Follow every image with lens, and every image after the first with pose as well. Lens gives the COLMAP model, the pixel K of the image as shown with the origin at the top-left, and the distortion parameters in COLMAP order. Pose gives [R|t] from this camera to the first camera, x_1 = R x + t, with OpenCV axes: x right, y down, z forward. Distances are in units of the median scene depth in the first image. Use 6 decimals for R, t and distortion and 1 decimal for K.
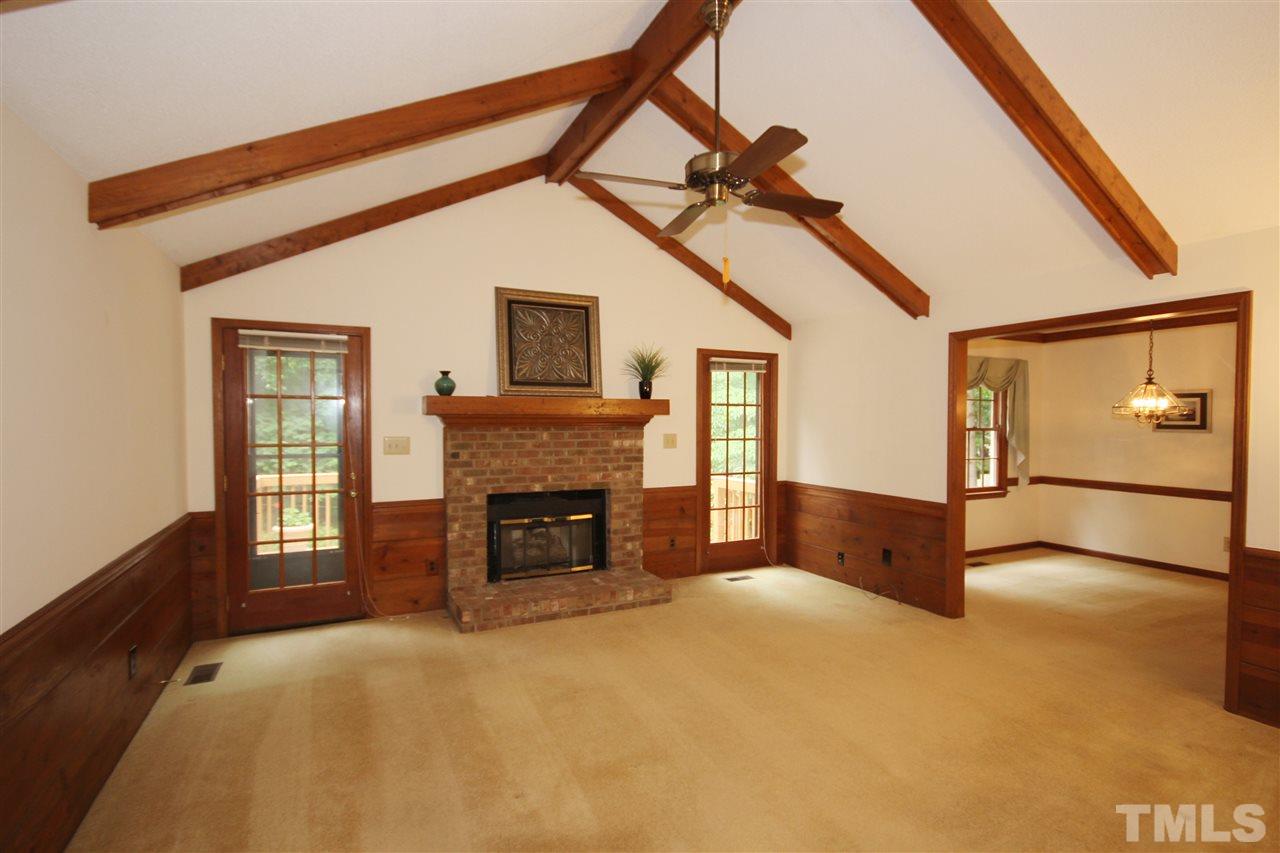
lens RADIAL K [[602.3, 0, 646.0], [0, 602.3, 435.0], [0, 0, 1]] dist [0.001620, -0.000663]
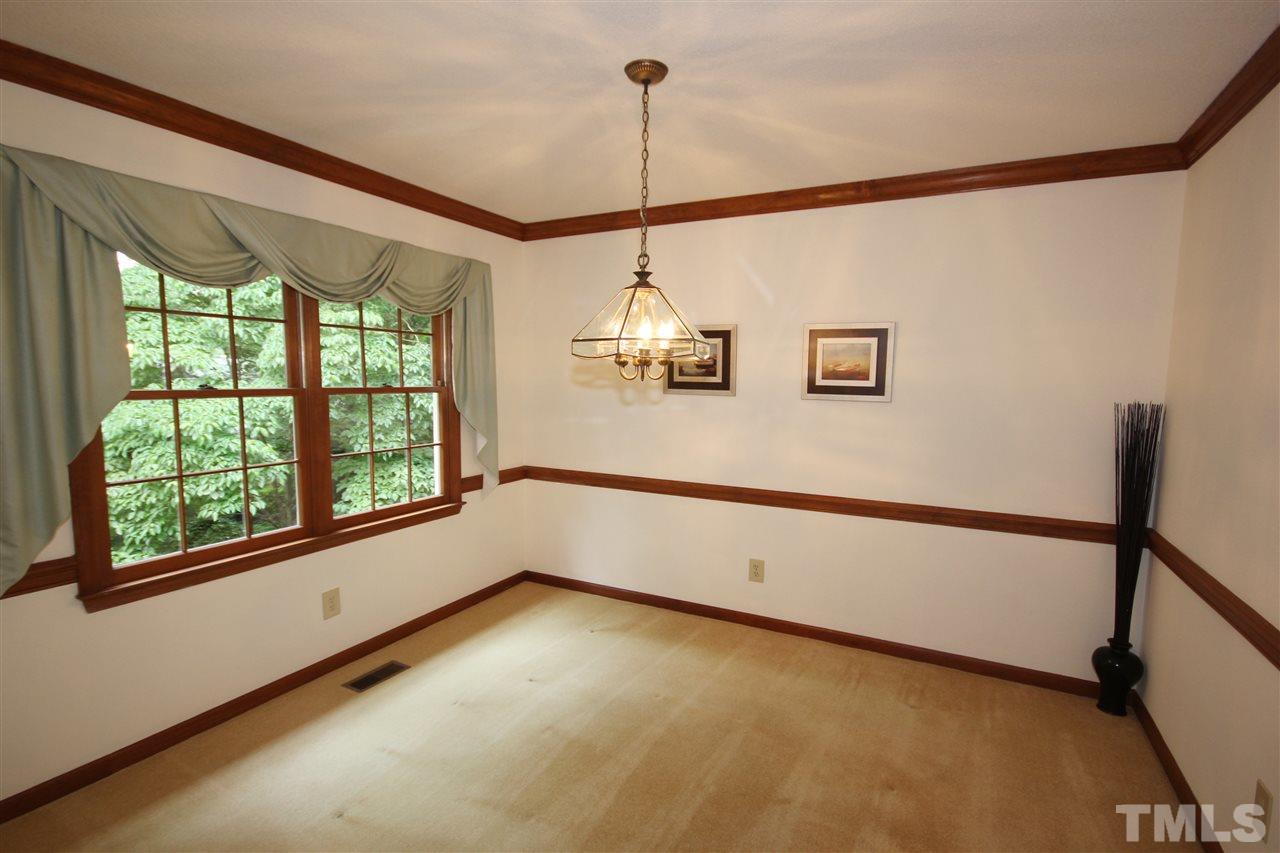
lens RADIAL K [[602.3, 0, 646.0], [0, 602.3, 435.0], [0, 0, 1]] dist [0.001620, -0.000663]
pose [[0.805473, -0.049195, 0.590588, 0.421890], [0.004773, 0.997055, 0.076543, -0.009318], [-0.592614, -0.058834, 0.803335, 0.471674]]
